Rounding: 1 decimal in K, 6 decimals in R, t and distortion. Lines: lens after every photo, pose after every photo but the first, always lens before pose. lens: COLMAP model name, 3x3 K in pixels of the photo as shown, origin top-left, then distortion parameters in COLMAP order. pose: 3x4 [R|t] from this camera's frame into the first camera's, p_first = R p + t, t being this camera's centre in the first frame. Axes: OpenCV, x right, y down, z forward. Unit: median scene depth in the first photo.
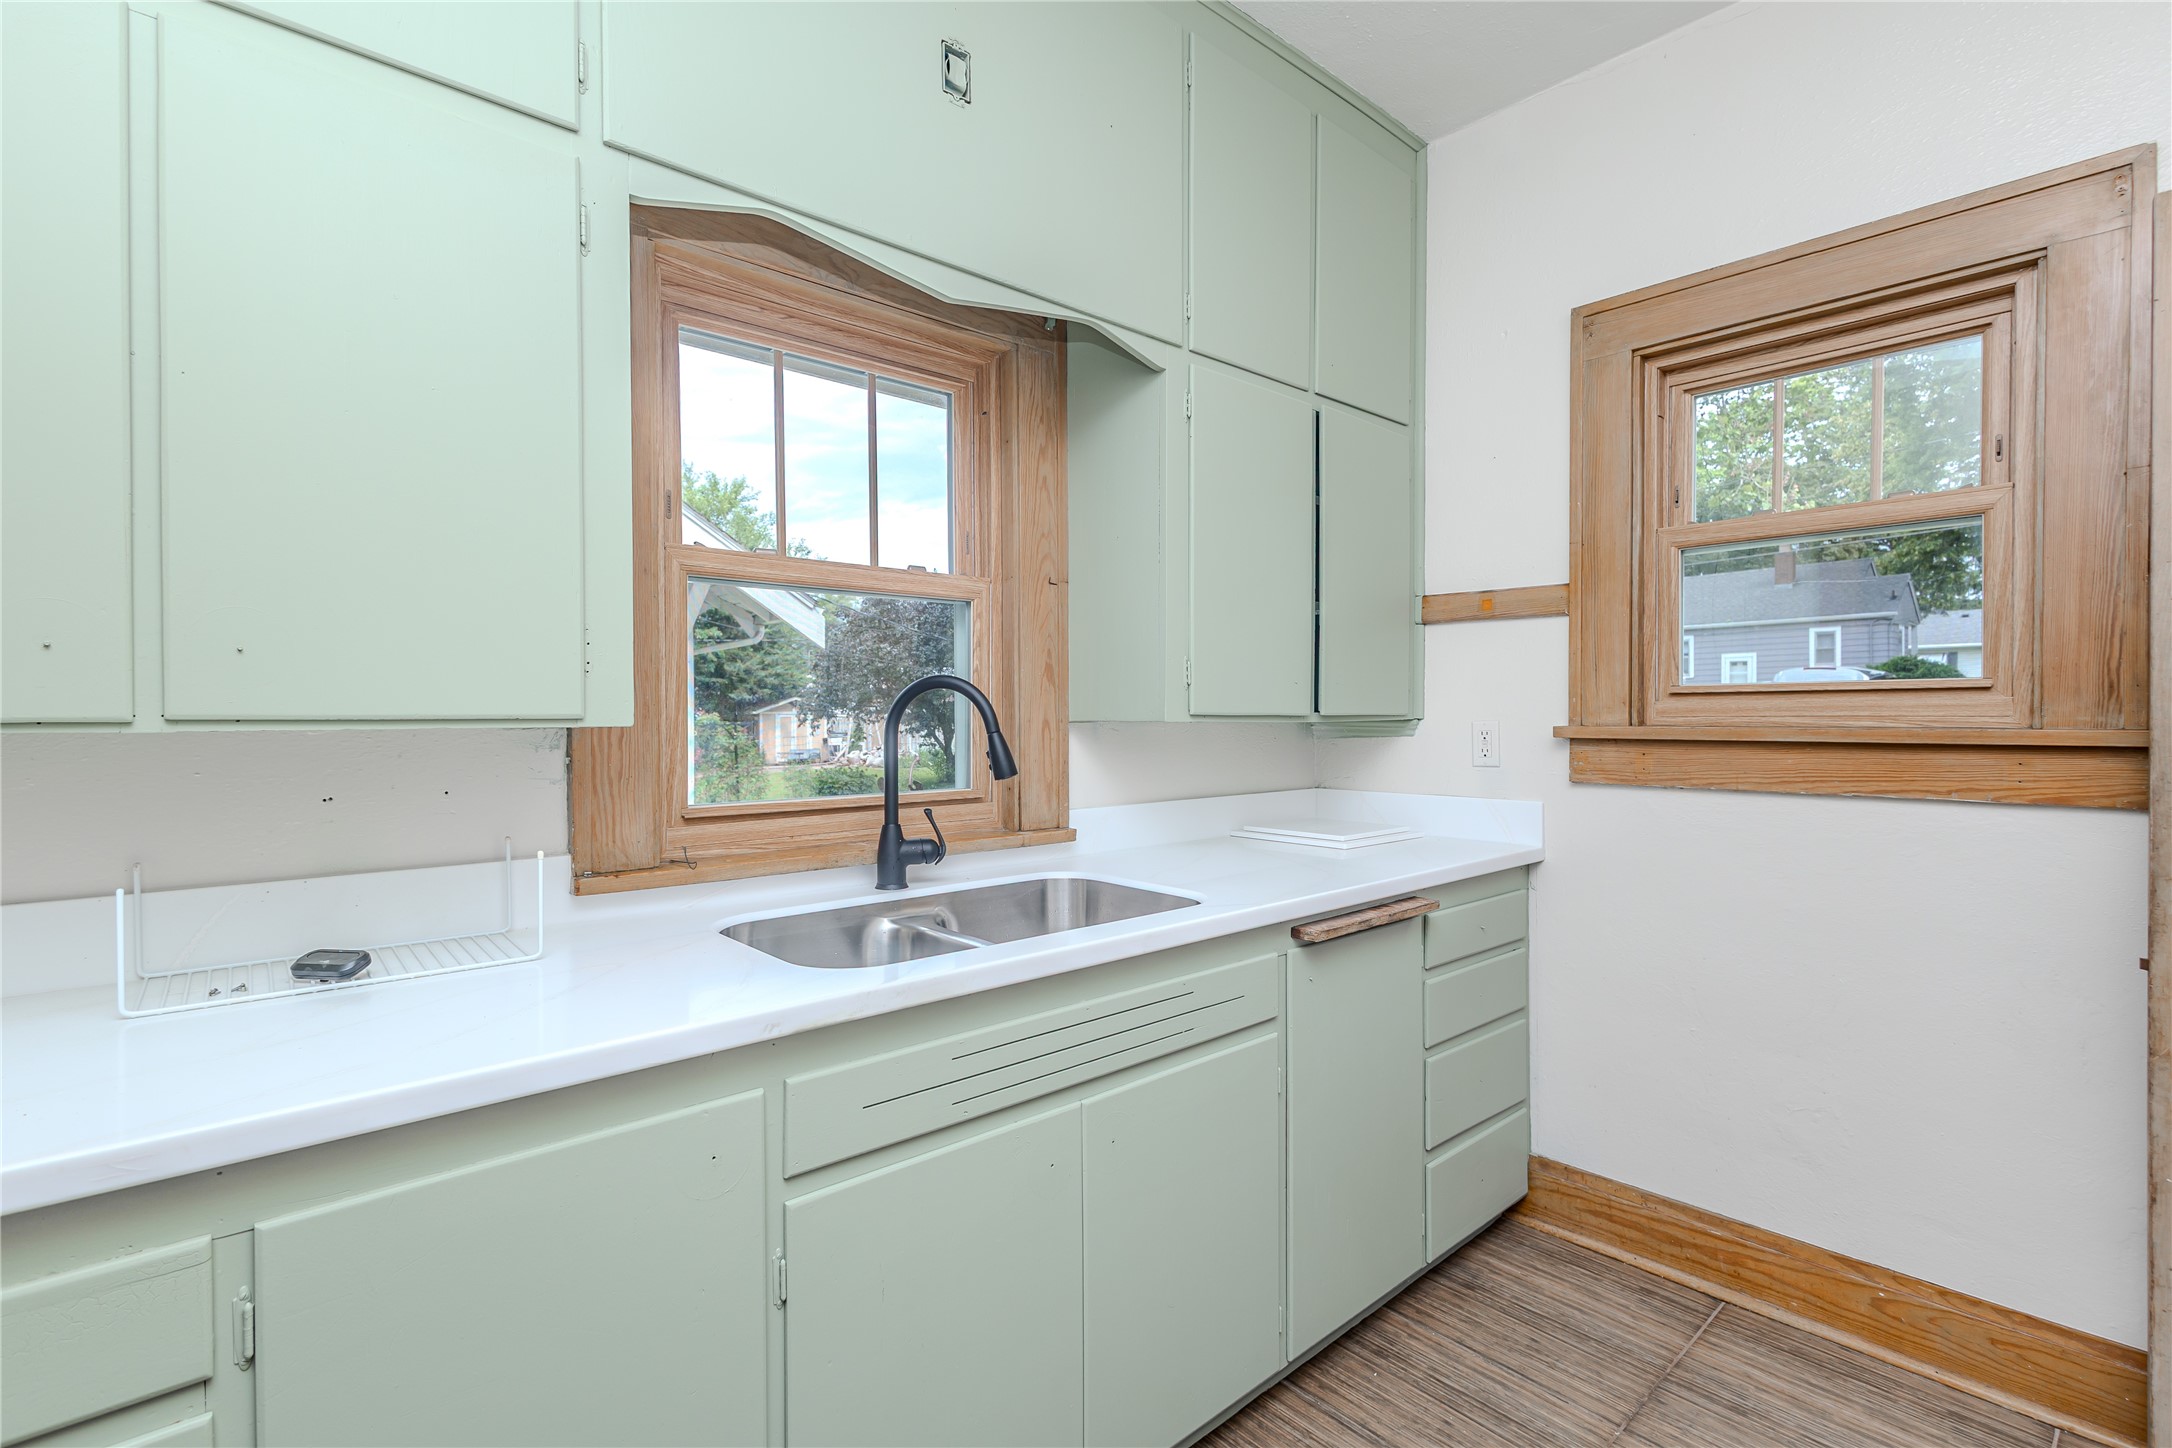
lens RADIAL K [[1008.4, 0, 1098.0], [0, 1008.4, 727.9], [0, 0, 1]] dist [0.019968, -0.004643]
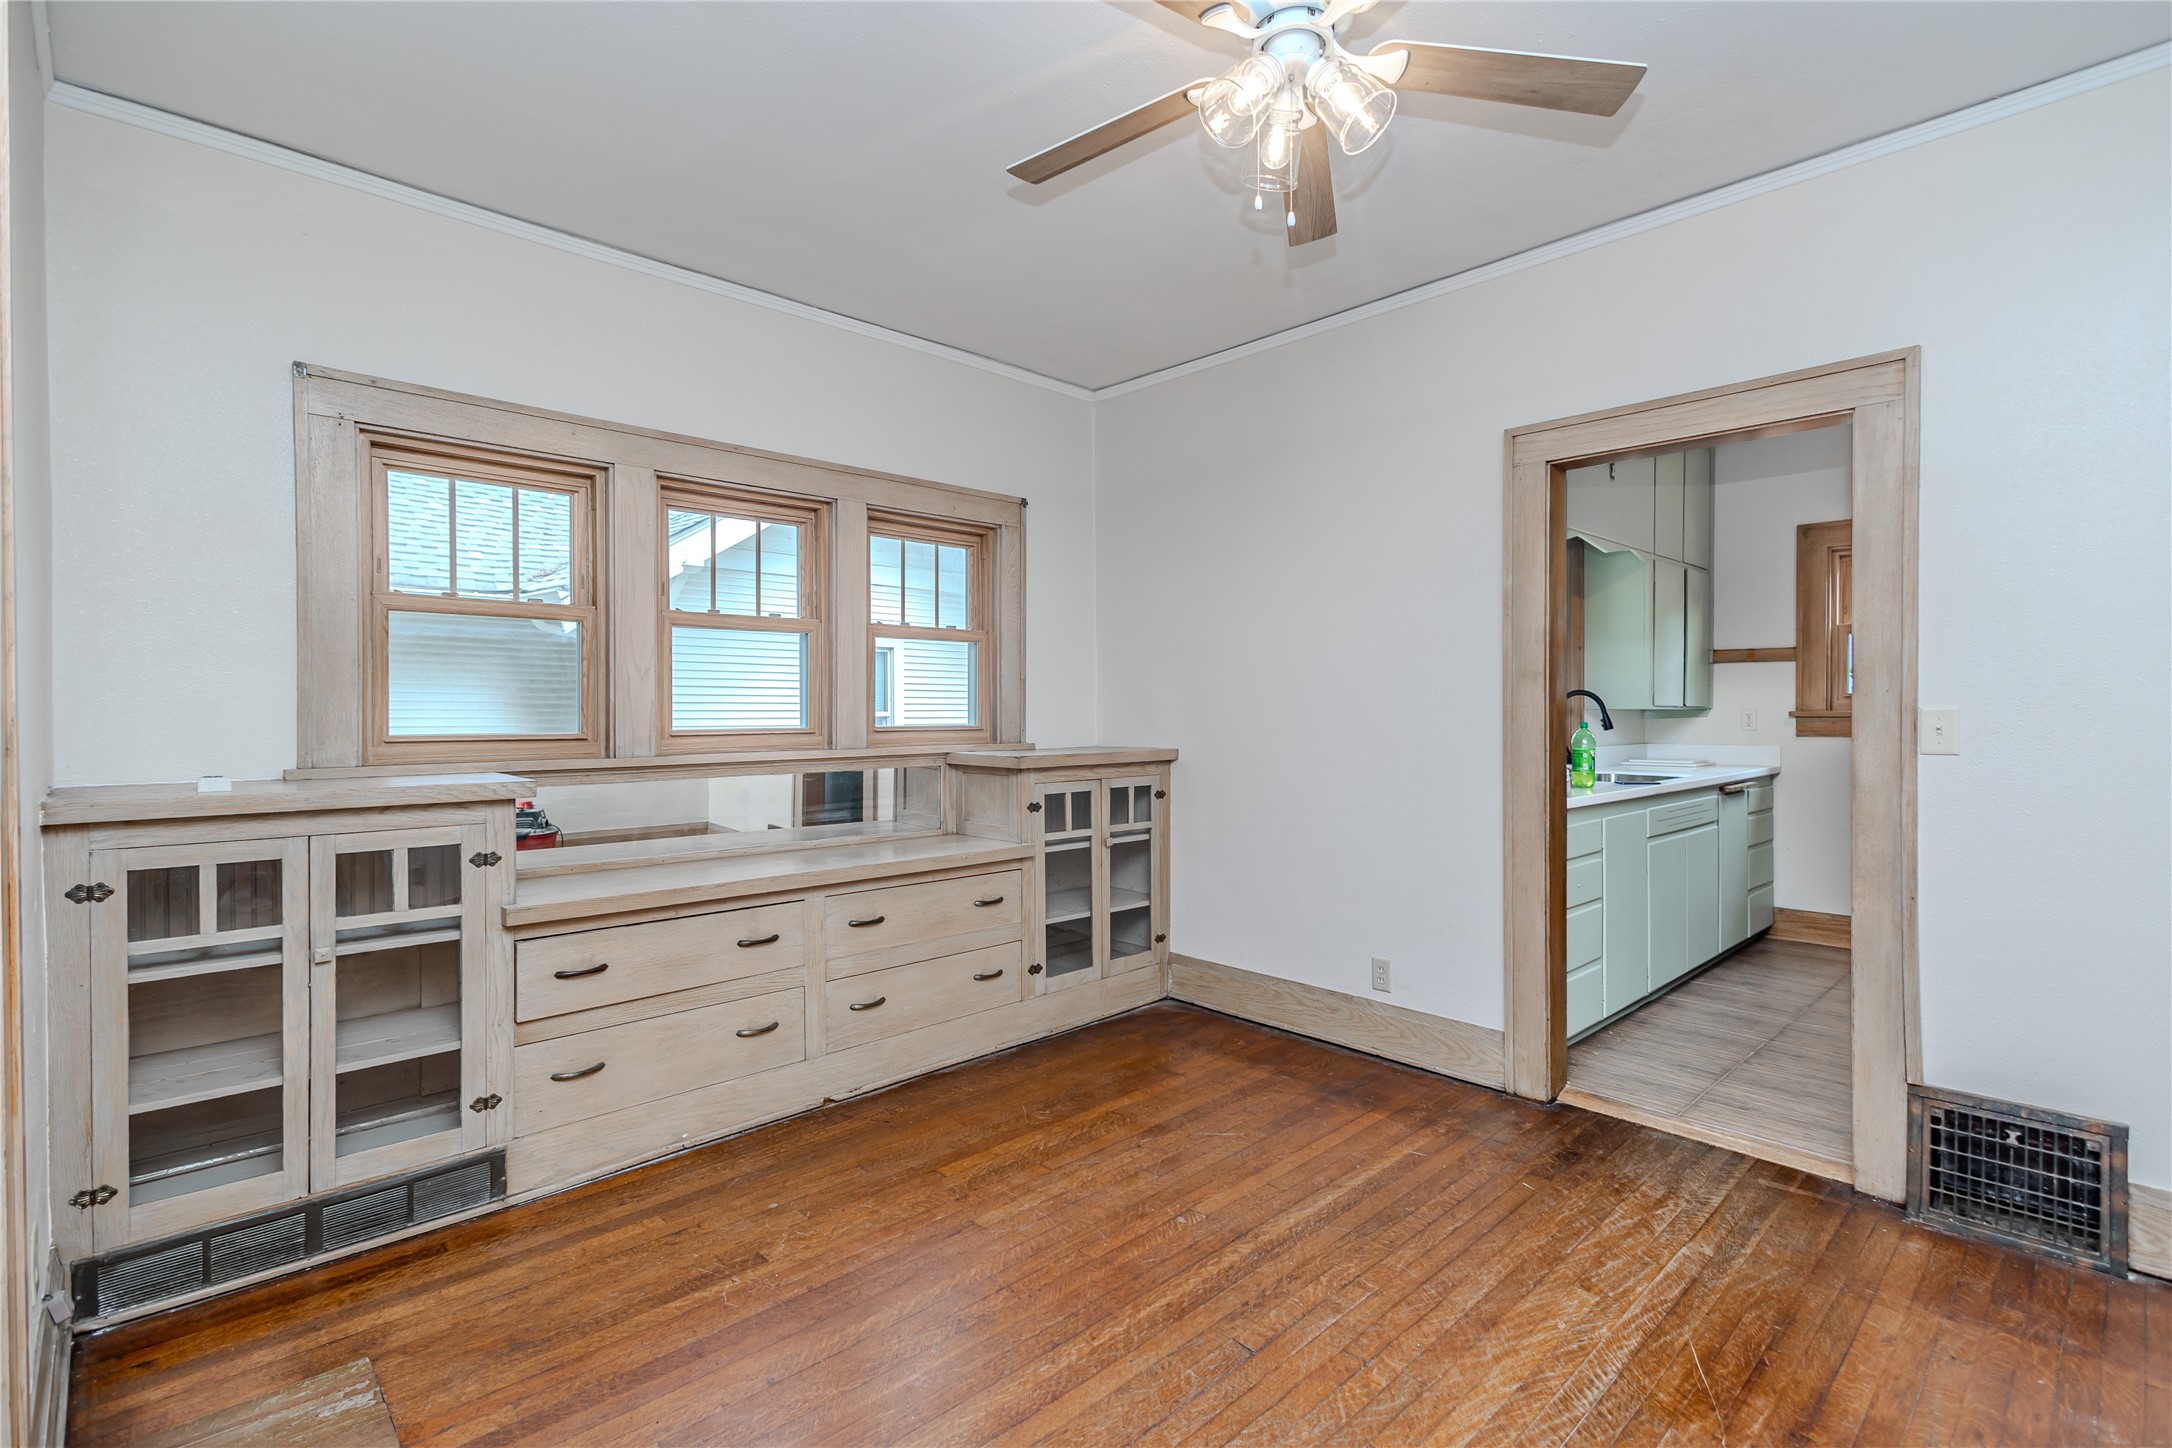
lens RADIAL K [[1008.4, 0, 1067.9], [0, 1008.4, 728.9], [0, 0, 1]] dist [0.019968, -0.004643]
pose [[0.999938, -0.002965, 0.010725, -1.347939], [0.002971, 0.999995, -0.000505, 0.040477], [-0.010724, 0.000537, 0.999942, -1.421432]]
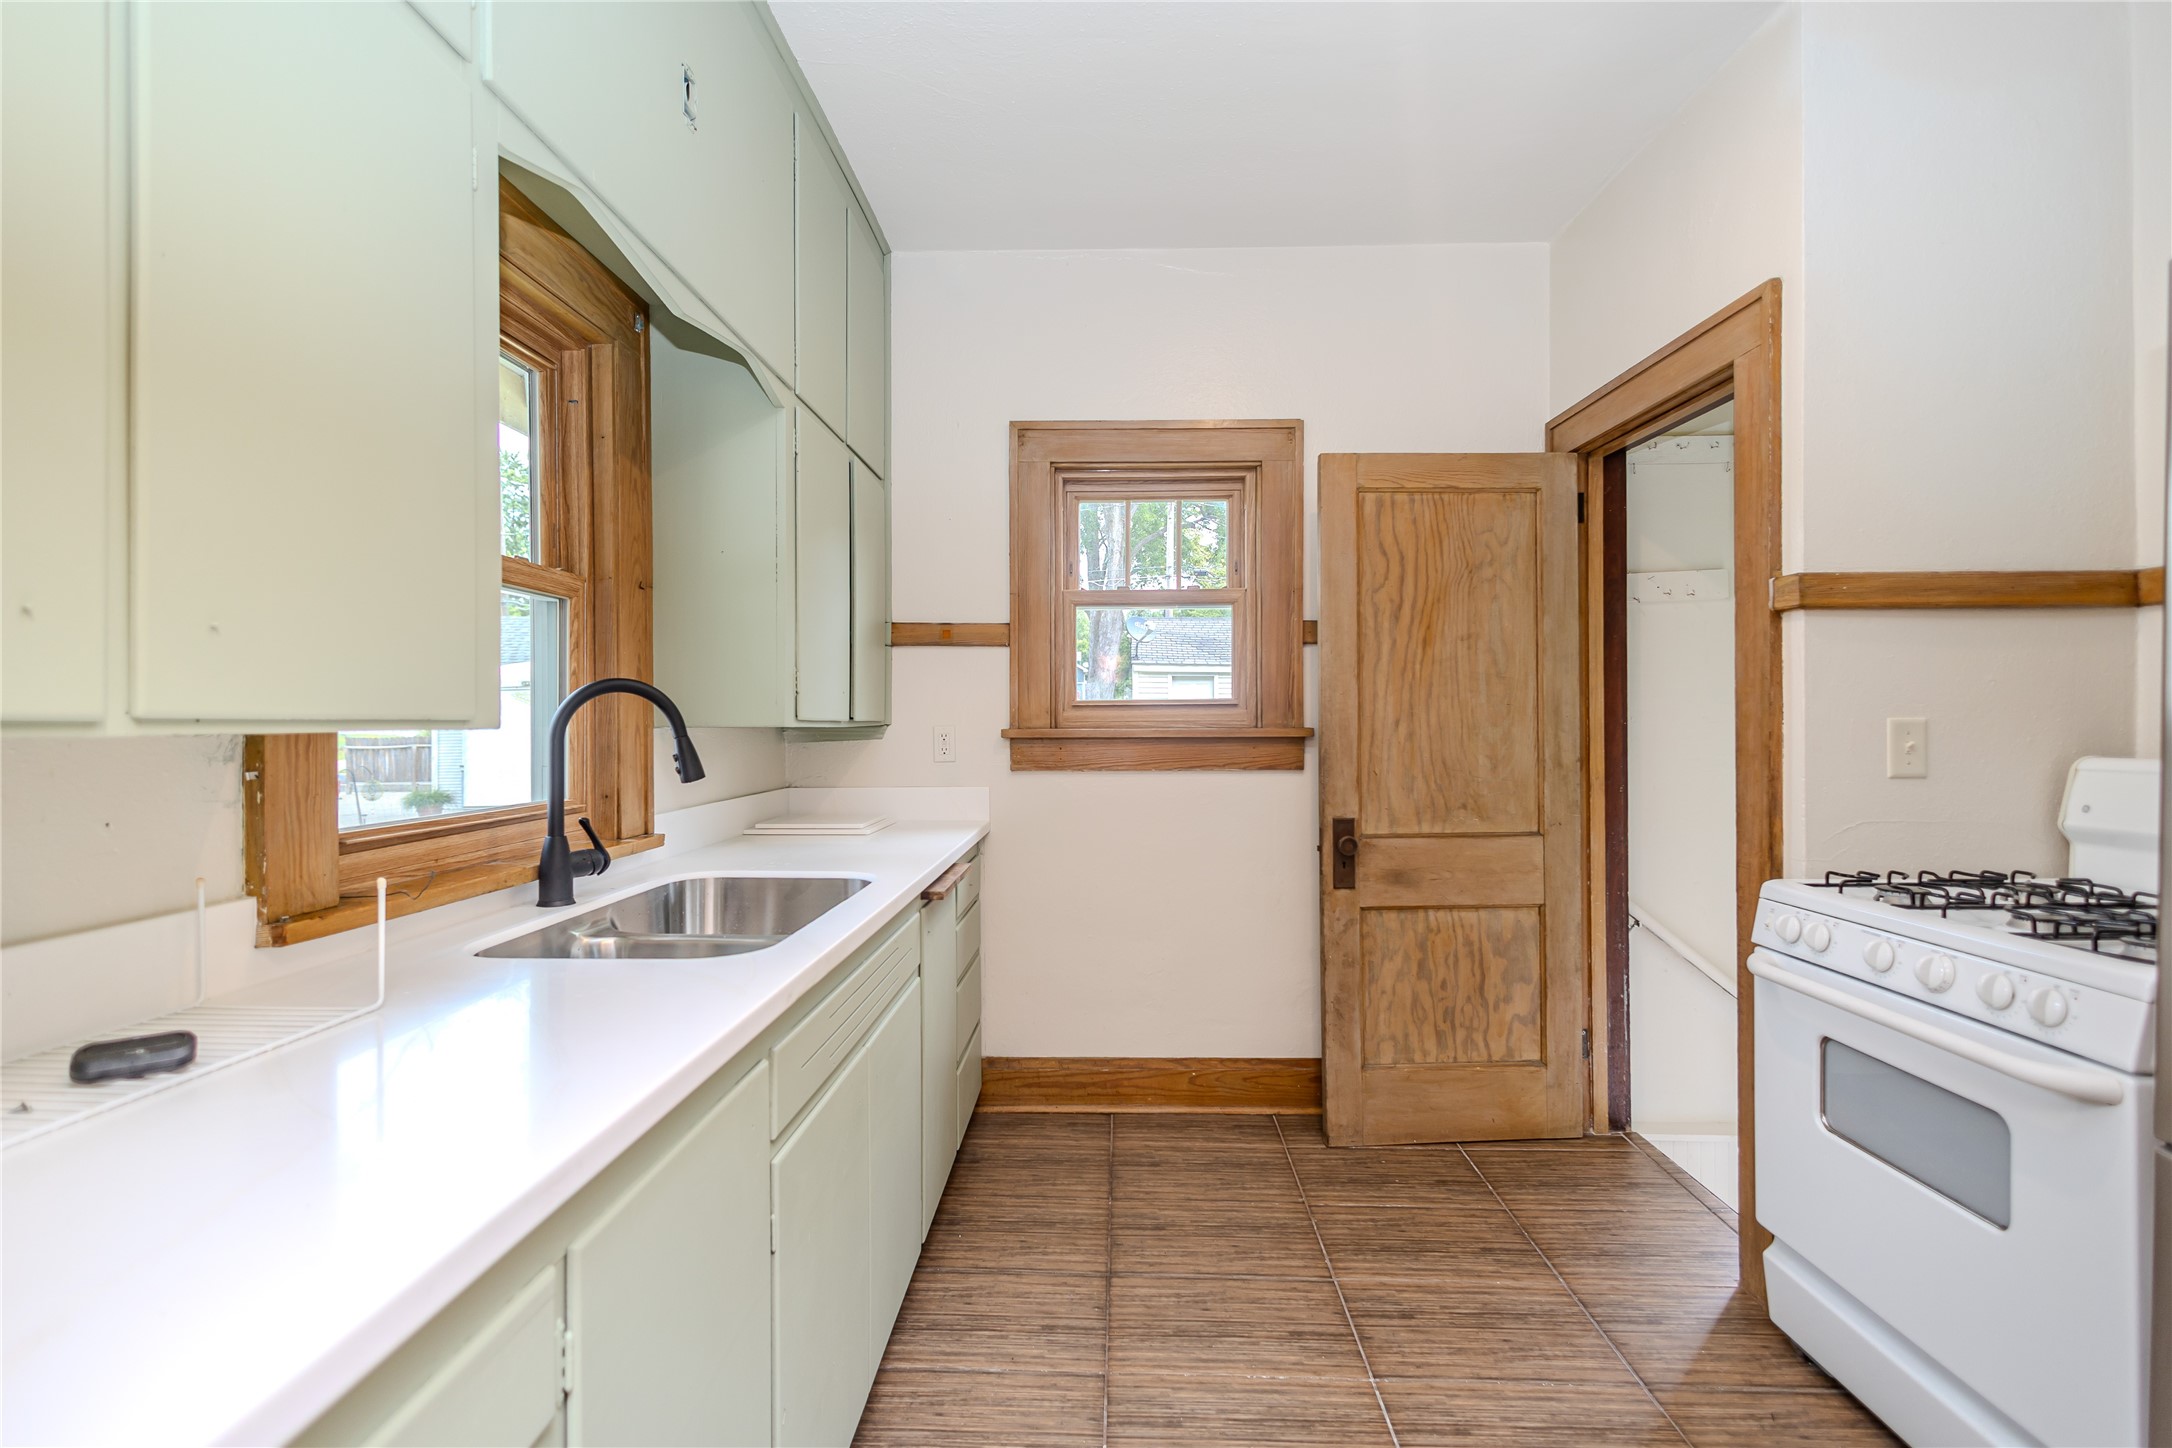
lens RADIAL K [[1008.4, 0, 1094.6], [0, 1008.4, 726.4], [0, 0, 1]] dist [0.019968, -0.004643]
pose [[0.689699, -0.004101, 0.724085, -0.496110], [0.012616, 0.999900, -0.006354, 0.005497], [-0.723987, 0.013518, 0.689682, -0.008584]]
